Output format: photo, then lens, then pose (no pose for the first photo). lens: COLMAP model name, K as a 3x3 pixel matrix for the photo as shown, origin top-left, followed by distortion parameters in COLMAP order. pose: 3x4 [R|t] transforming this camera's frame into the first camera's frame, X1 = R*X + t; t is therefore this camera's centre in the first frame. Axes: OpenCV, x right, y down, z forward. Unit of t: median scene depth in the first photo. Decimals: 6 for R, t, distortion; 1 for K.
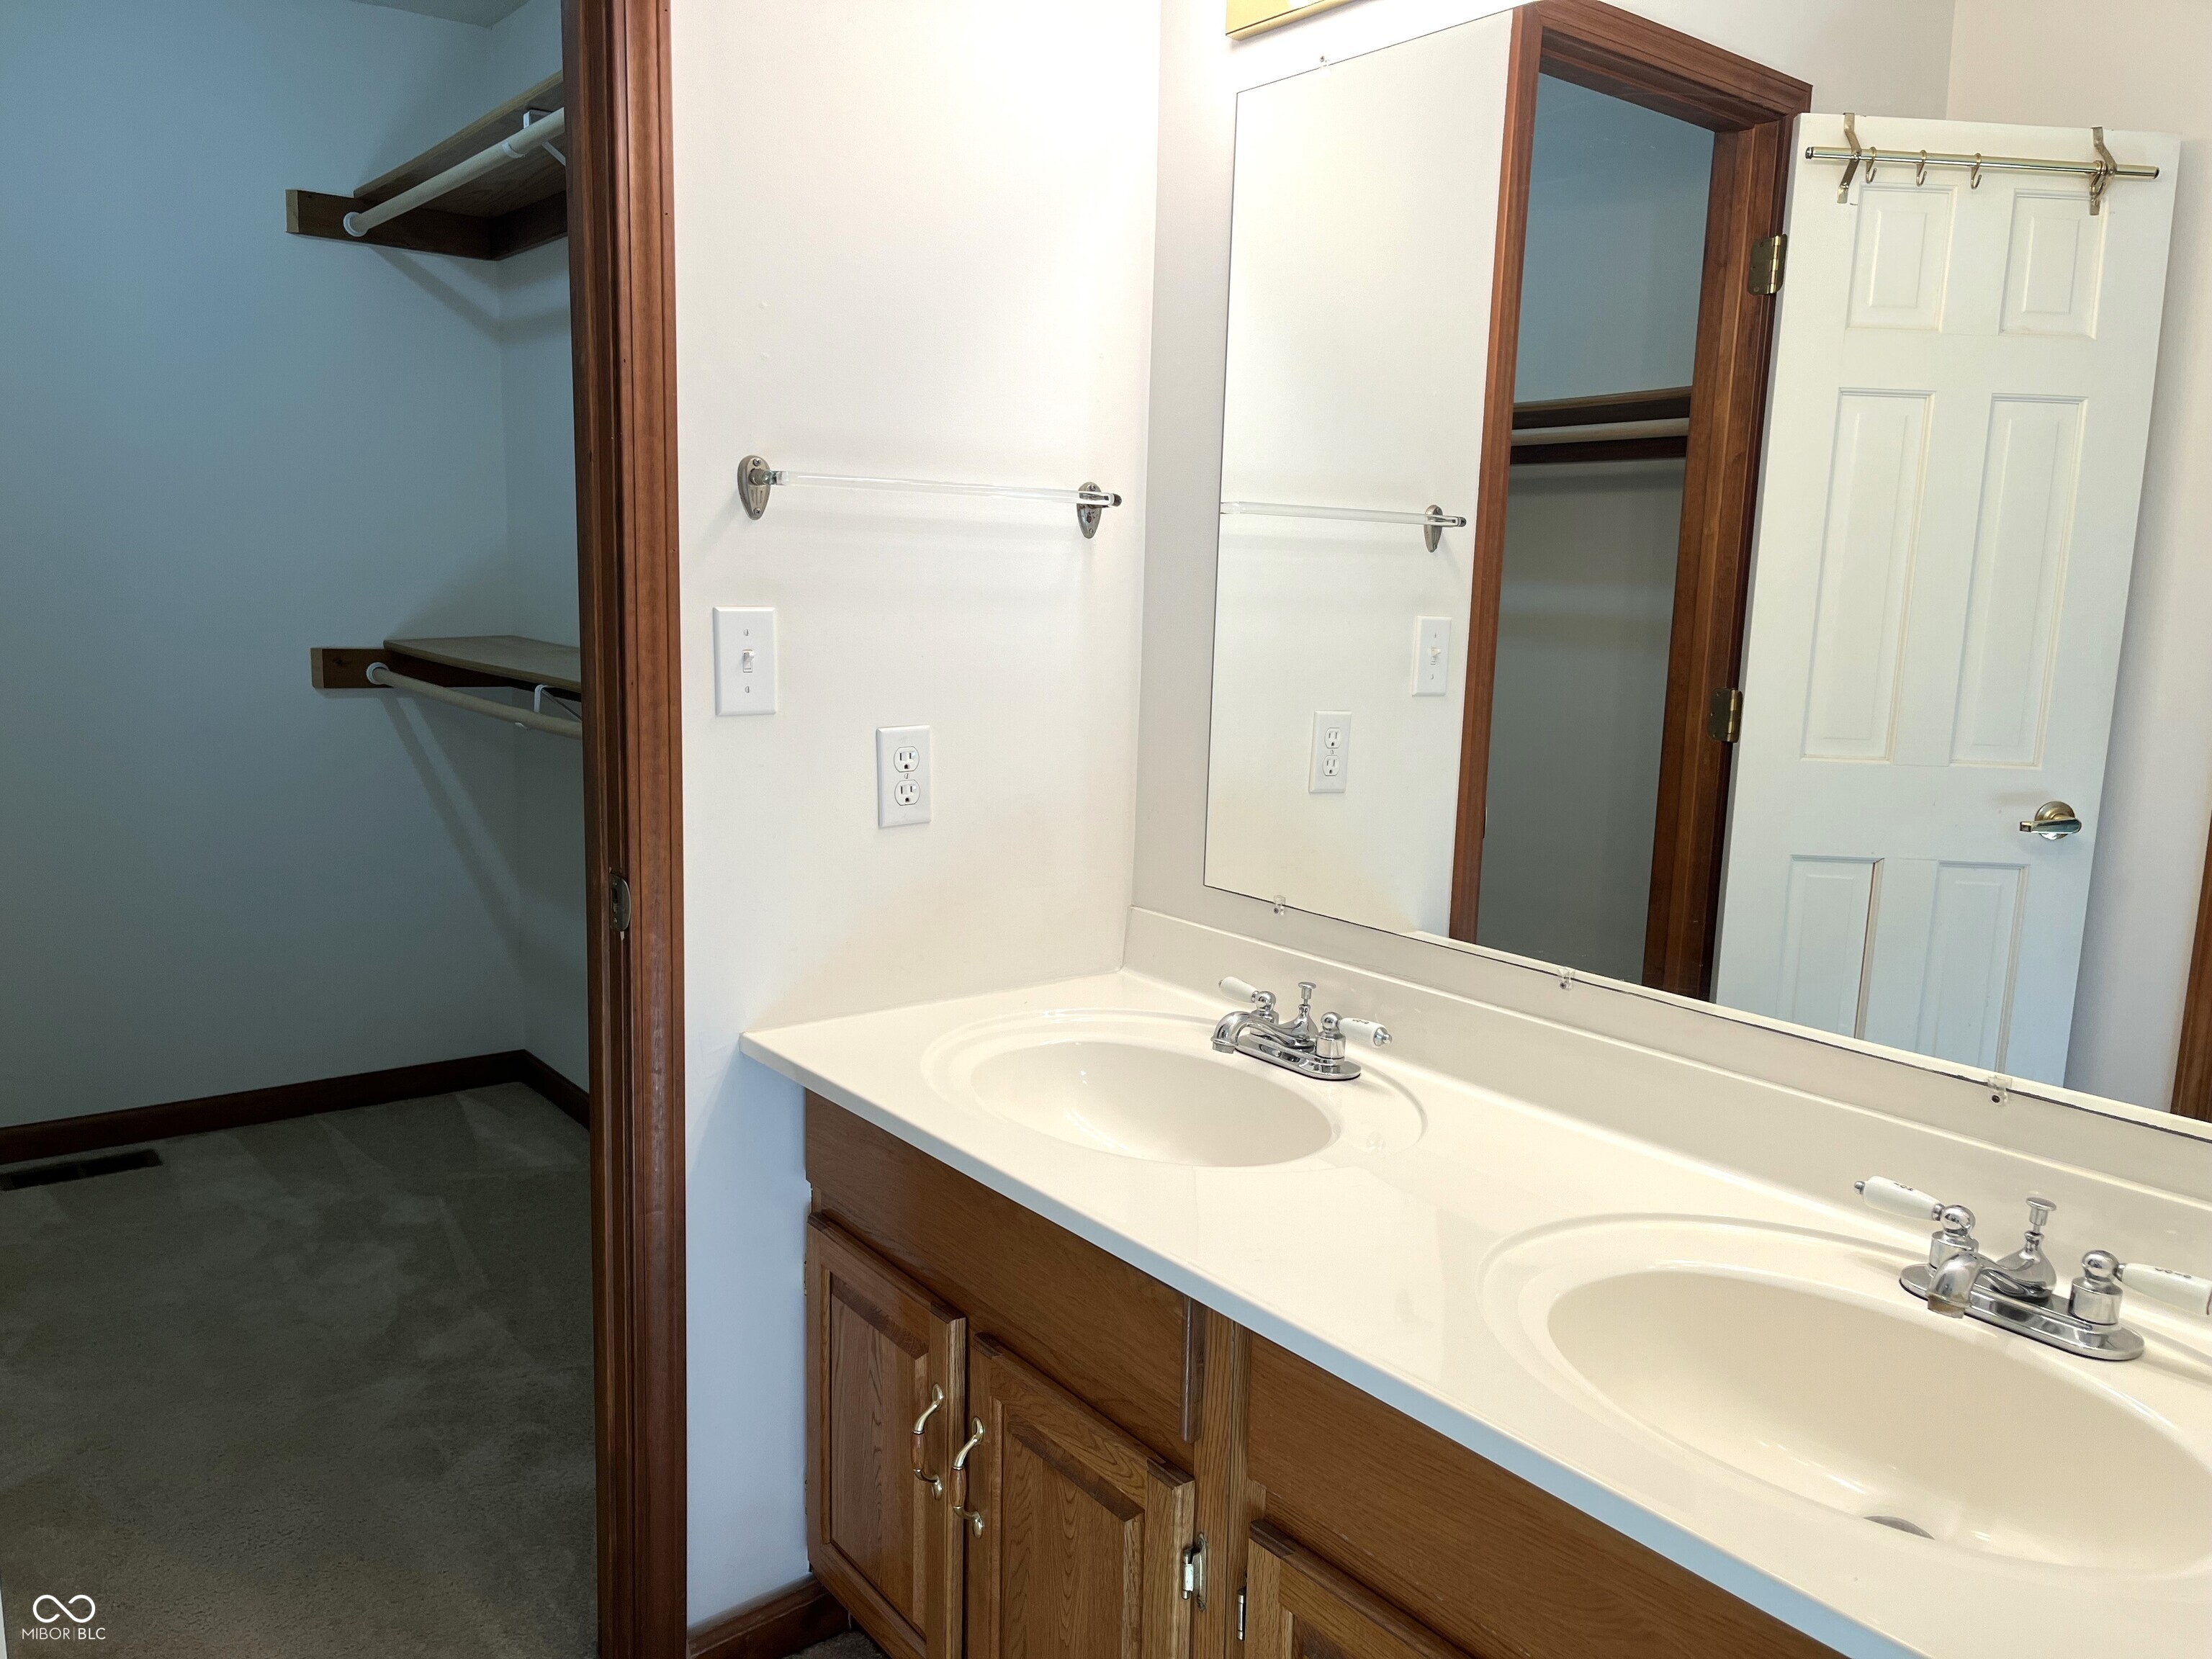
lens RADIAL K [[1679.8, 0, 1111.3], [0, 1679.8, 842.3], [0, 0, 1]] dist [0.063420, -0.079426]
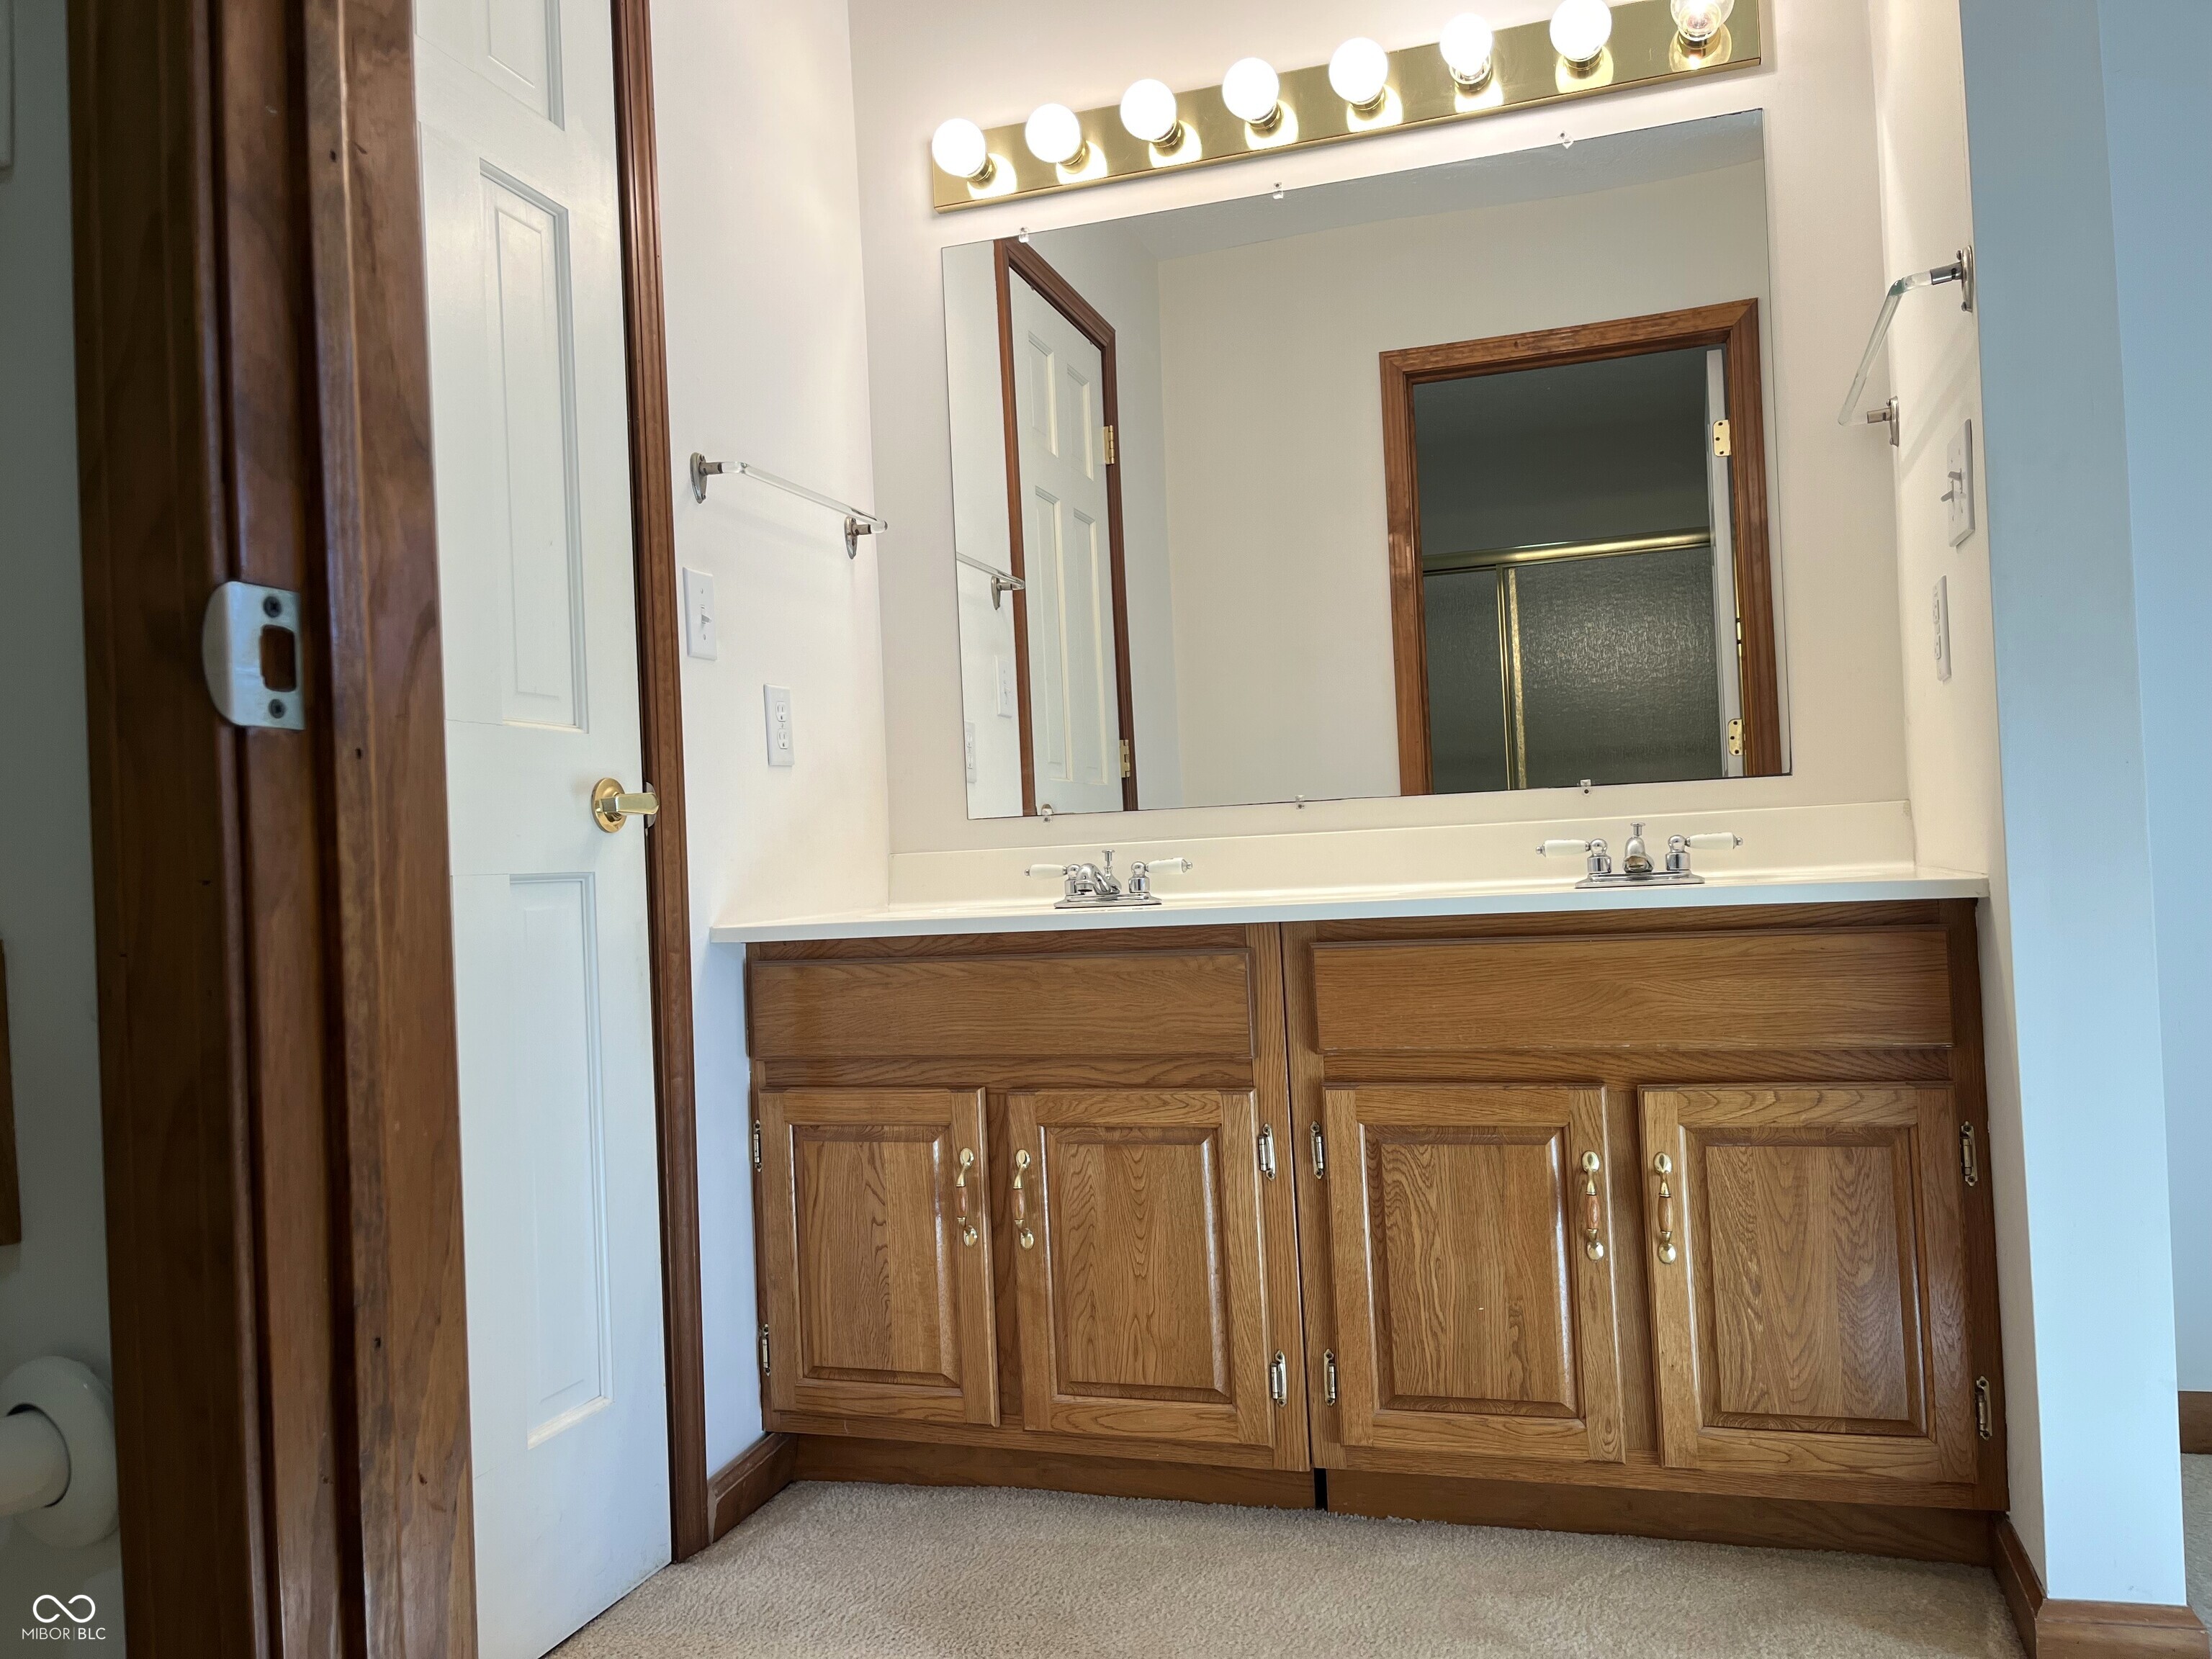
lens RADIAL K [[1679.8, 0, 1113.7], [0, 1679.8, 818.6], [0, 0, 1]] dist [0.063420, -0.079426]
pose [[0.833845, -0.065107, 0.548146, -0.674131], [0.162735, 0.977881, -0.131404, 0.257789], [-0.527466, 0.198773, 0.825996, -0.148967]]
